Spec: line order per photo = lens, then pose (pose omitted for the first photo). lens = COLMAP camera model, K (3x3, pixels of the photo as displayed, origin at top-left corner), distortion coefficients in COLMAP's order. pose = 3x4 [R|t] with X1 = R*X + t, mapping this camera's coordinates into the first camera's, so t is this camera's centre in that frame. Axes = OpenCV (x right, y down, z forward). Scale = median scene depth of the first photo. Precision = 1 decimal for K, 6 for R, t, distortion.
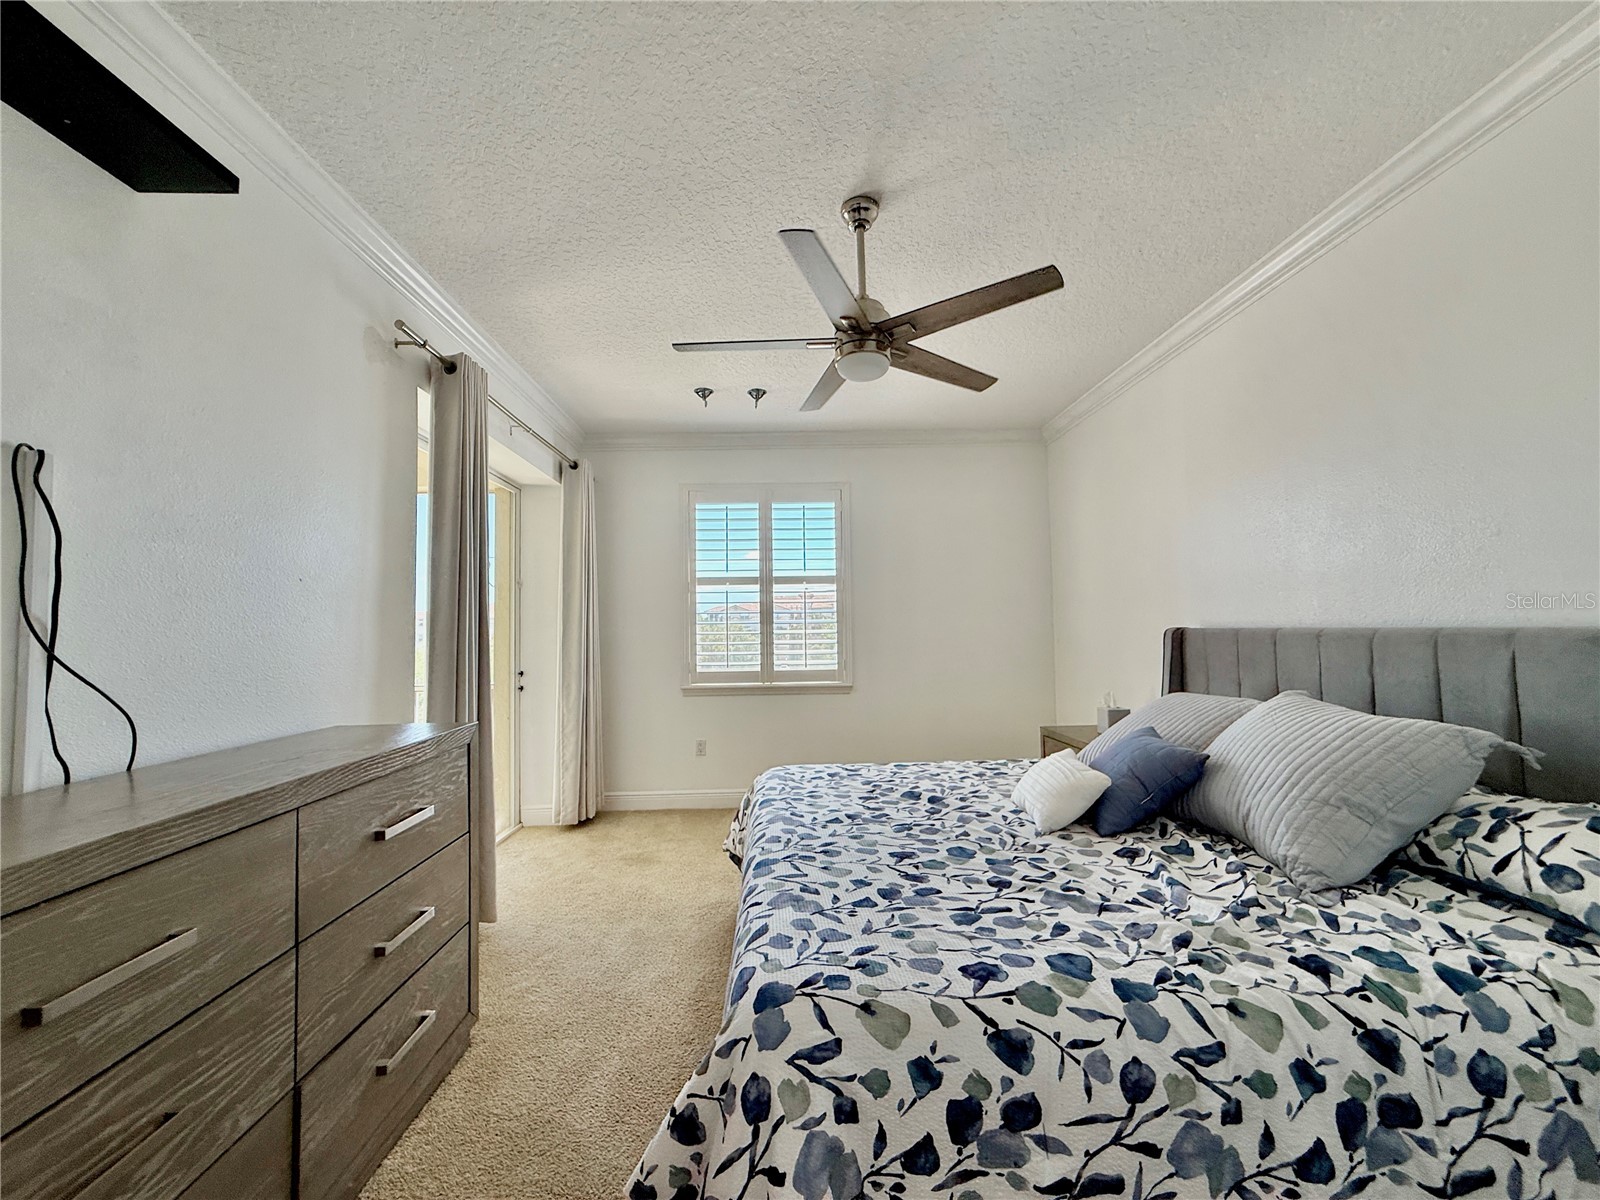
lens RADIAL K [[639.4, 0, 798.9], [0, 639.4, 599.7], [0, 0, 1]] dist [-0.002676, 0.001093]
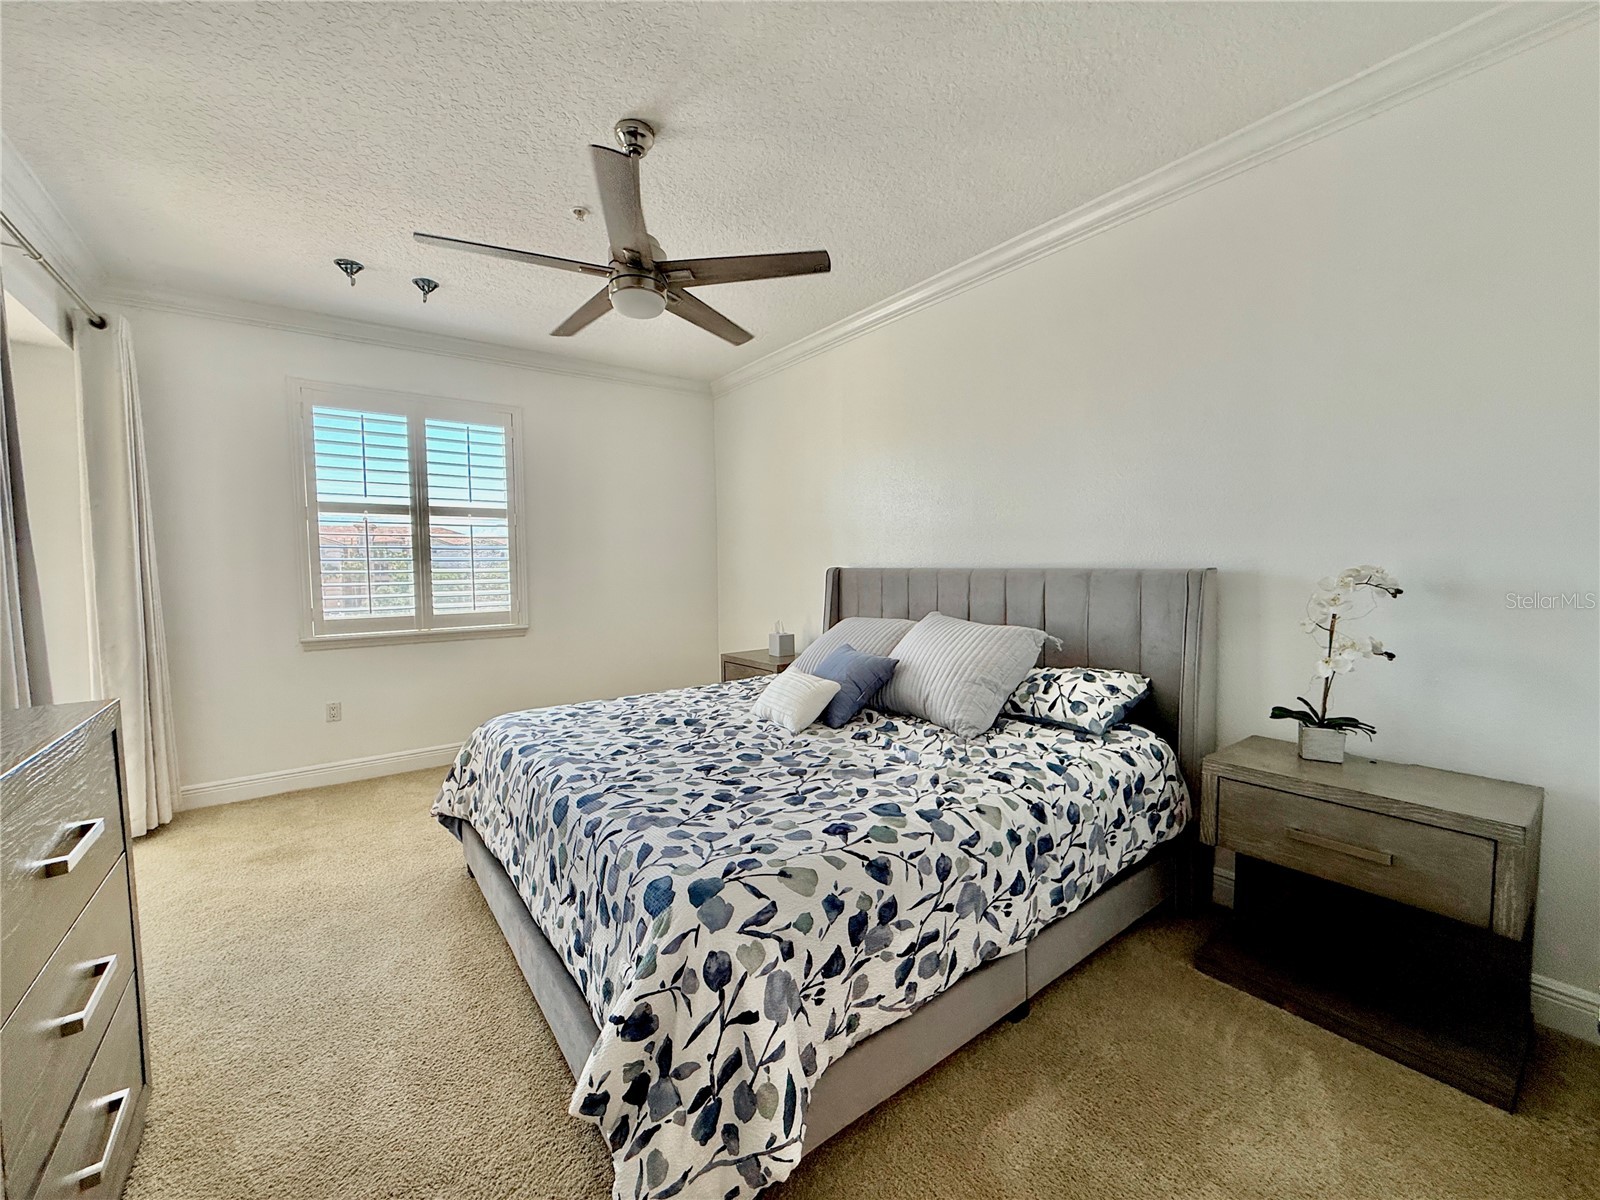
lens RADIAL K [[639.4, 0, 798.3], [0, 639.4, 599.9], [0, 0, 1]] dist [-0.002676, 0.001093]
pose [[0.816097, -0.025170, 0.577367, -0.337183], [-0.029837, 0.995884, 0.085590, 0.001875], [-0.577144, -0.087077, 0.811986, 0.014164]]
